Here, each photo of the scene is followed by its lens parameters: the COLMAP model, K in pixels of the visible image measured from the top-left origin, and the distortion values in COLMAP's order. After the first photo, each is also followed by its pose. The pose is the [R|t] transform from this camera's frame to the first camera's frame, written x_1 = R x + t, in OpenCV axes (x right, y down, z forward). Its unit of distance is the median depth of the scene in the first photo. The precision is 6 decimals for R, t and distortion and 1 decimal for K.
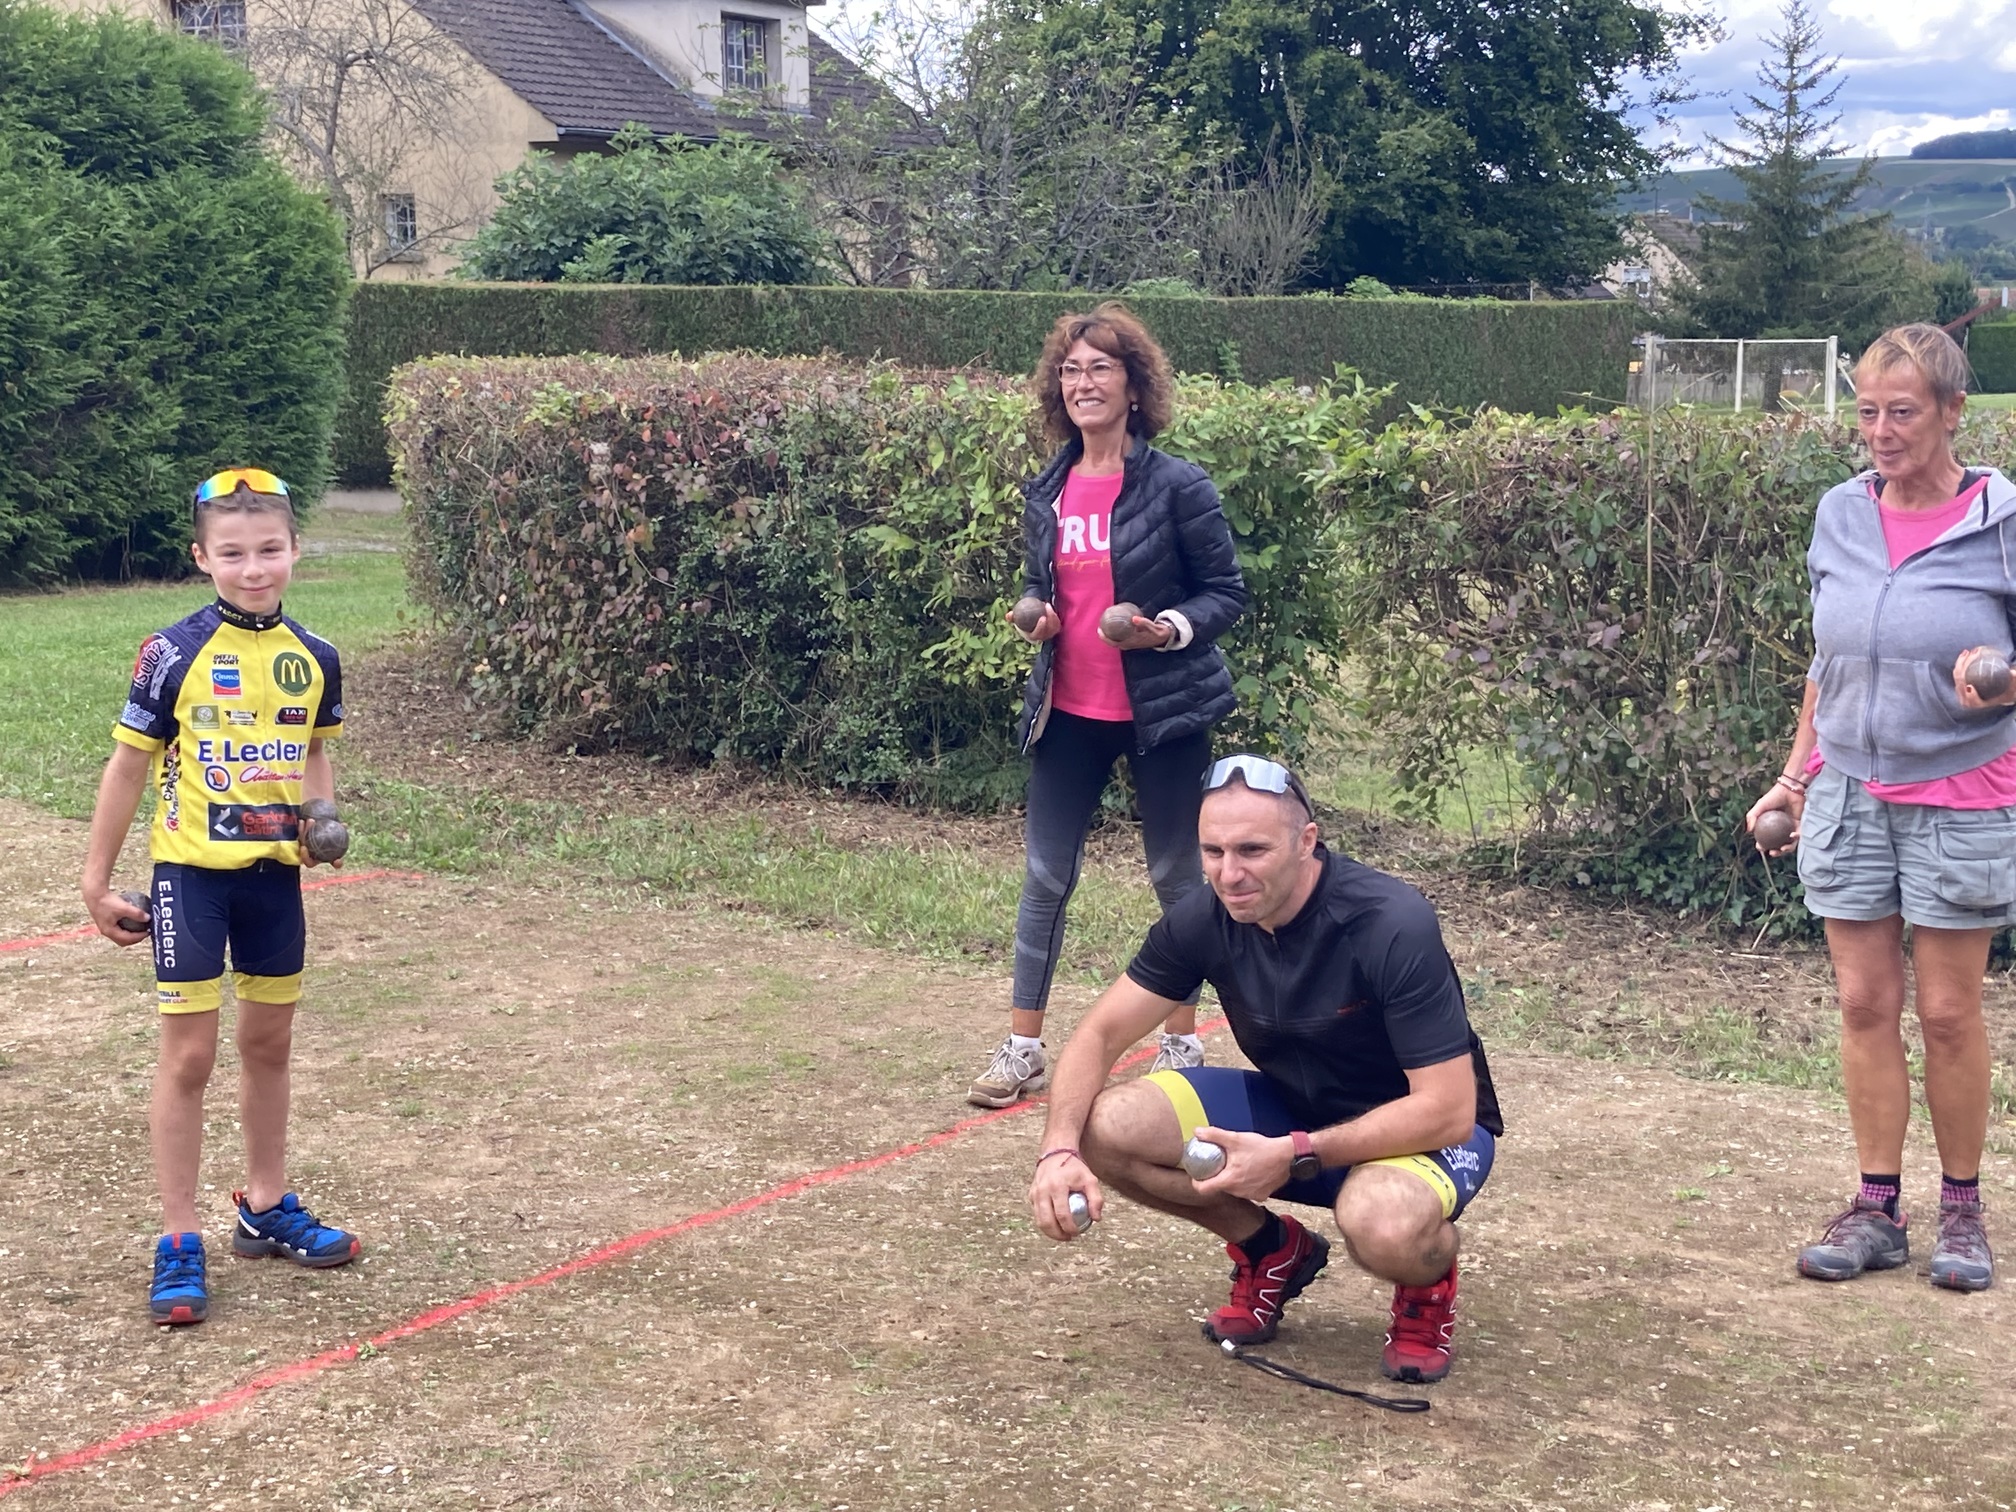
lens RADIAL K [[3106.3, 0, 1008.0], [0, 3106.3, 756.0], [0, 0, 1]] dist [0.260338, -1.228118]
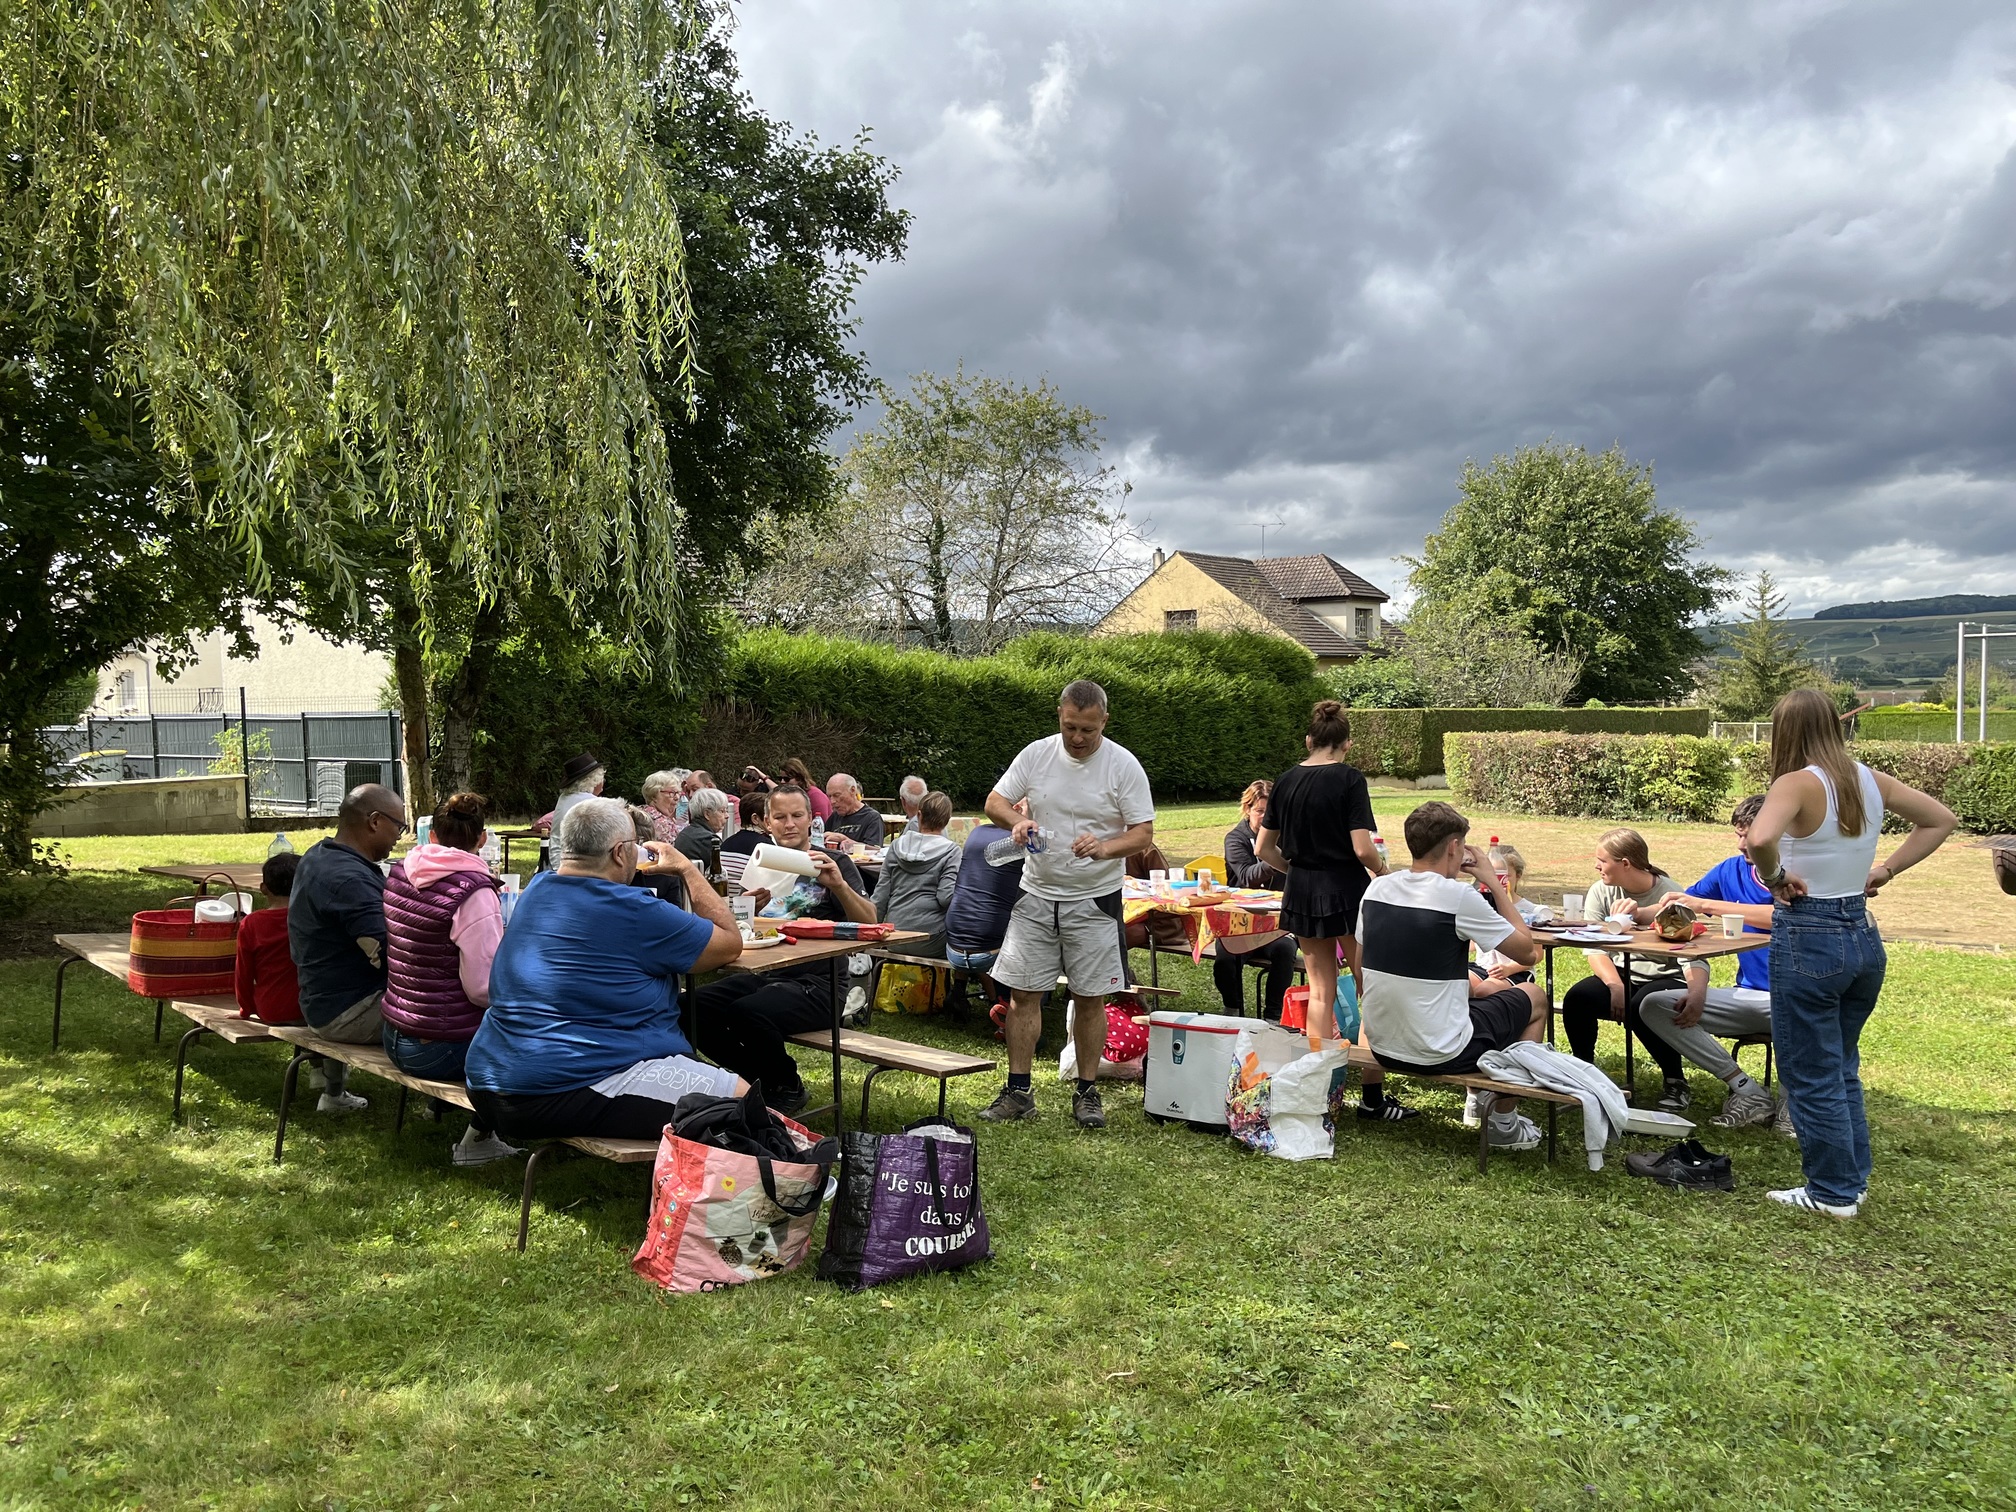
lens RADIAL K [[1486.6, 0, 1008.0], [0, 1486.6, 756.0], [0, 0, 1]] dist [0.001185, -0.001144]
pose [[0.974998, -0.004204, -0.222172, -0.105149], [-0.020260, 0.993975, -0.107715, 0.041768], [0.221287, 0.109523, 0.969039, -0.340958]]
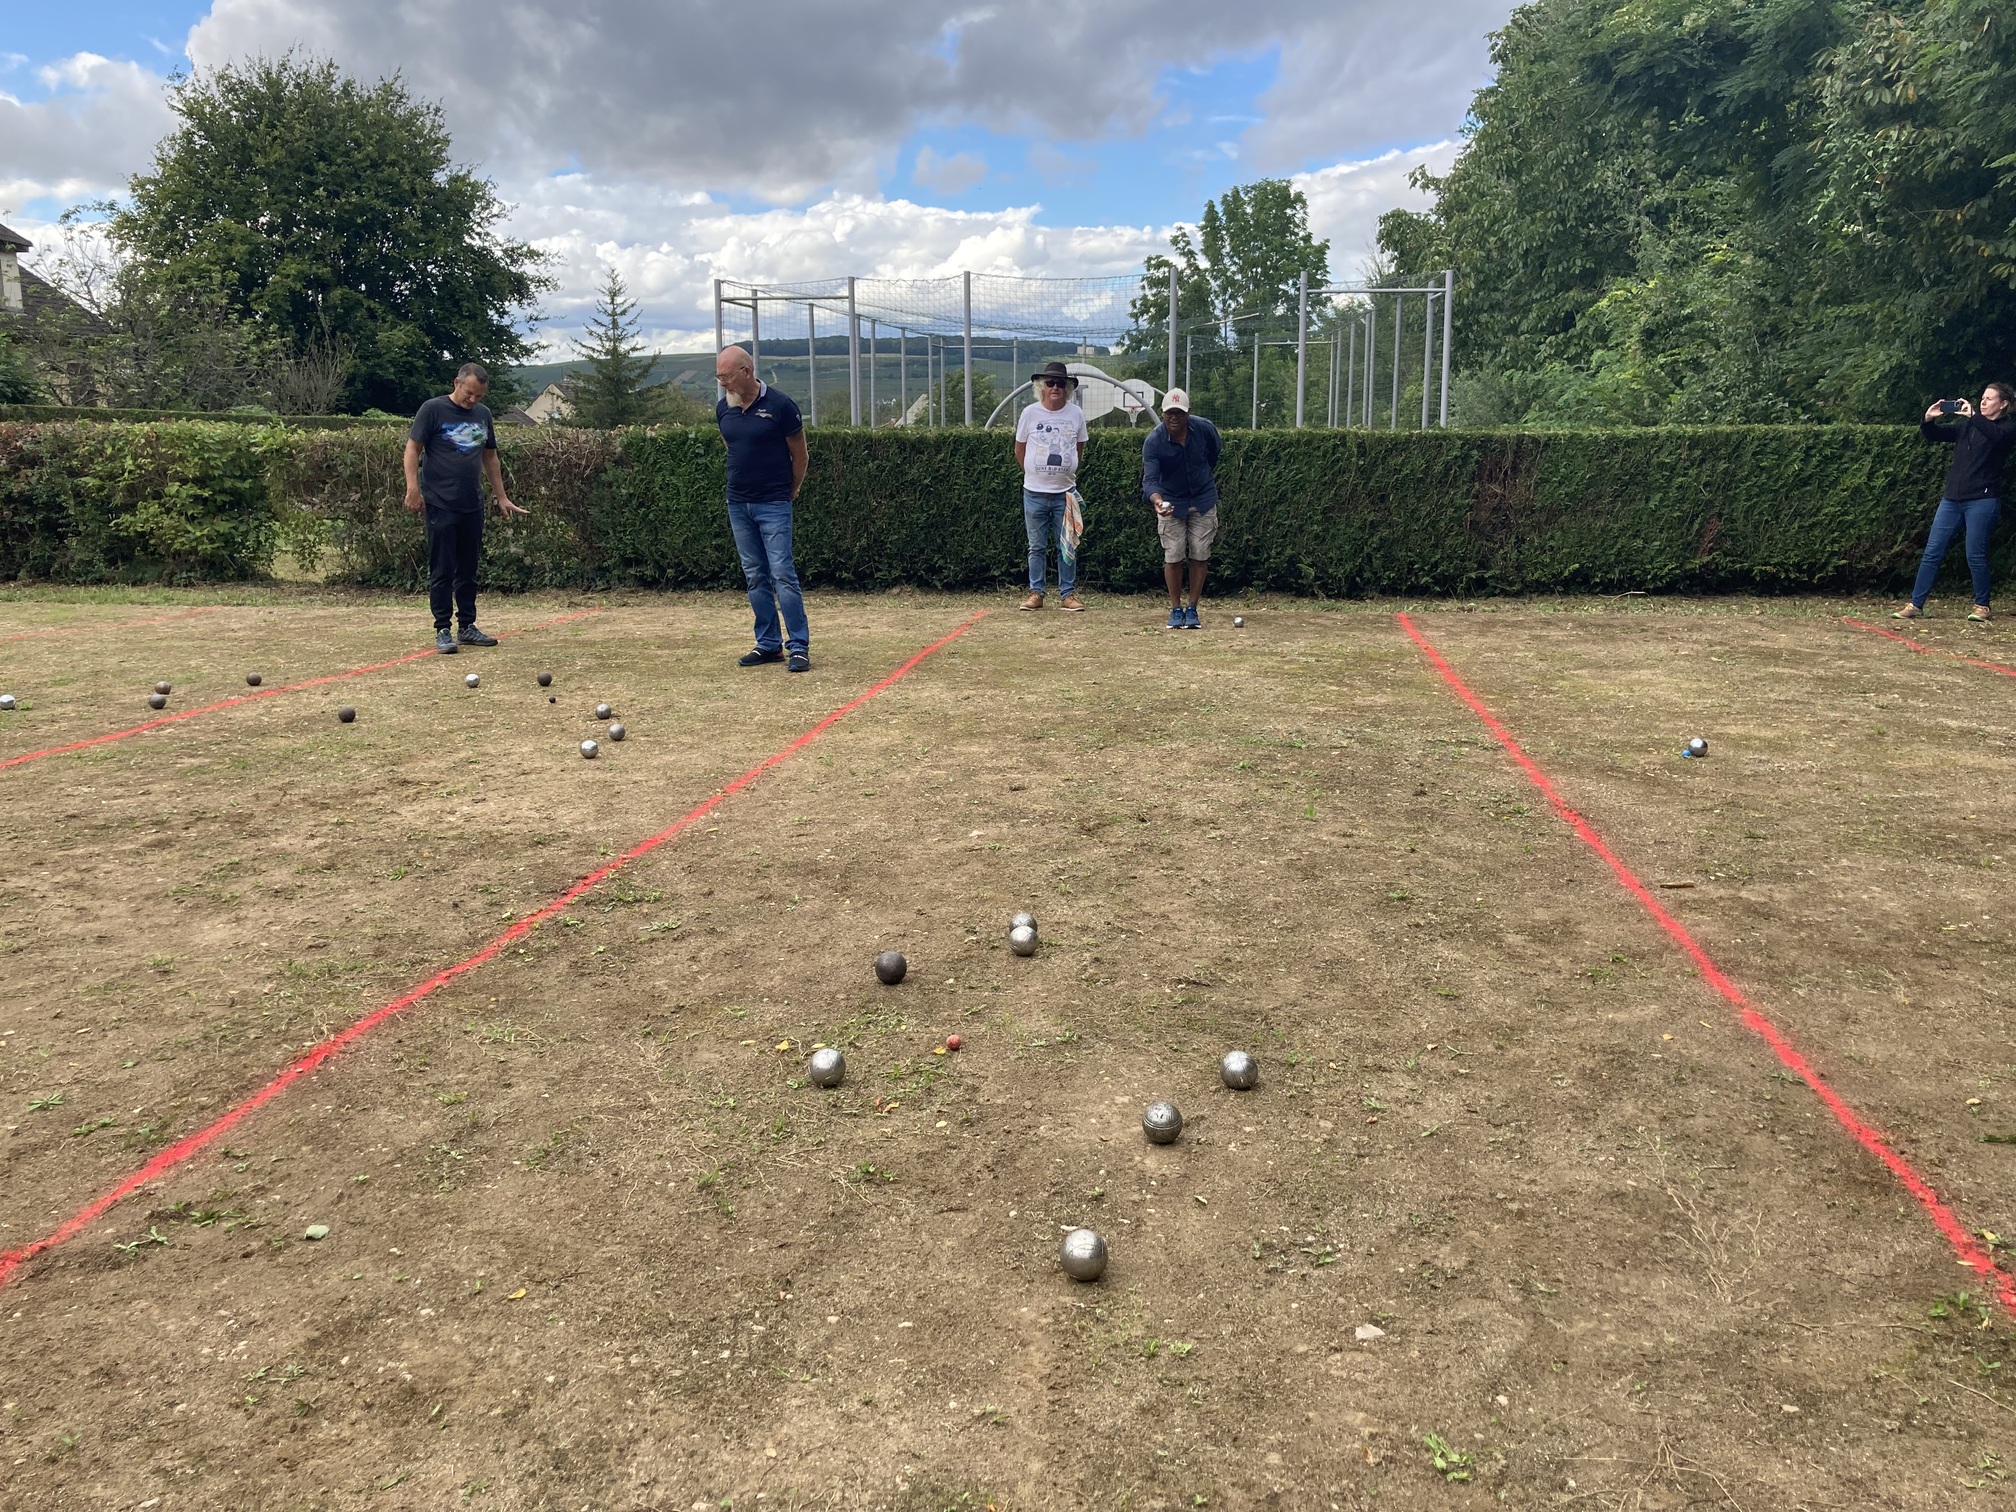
lens RADIAL K [[1717.9, 0, 962.0], [0, 1717.9, 702.4], [0, 0, 1]] dist [0.083915, 0.000362]
pose [[0.913039, -0.074280, 0.401052, 0.005348], [0.069296, 0.997232, 0.026942, 0.027125], [-0.401944, 0.003192, 0.915659, -0.139799]]
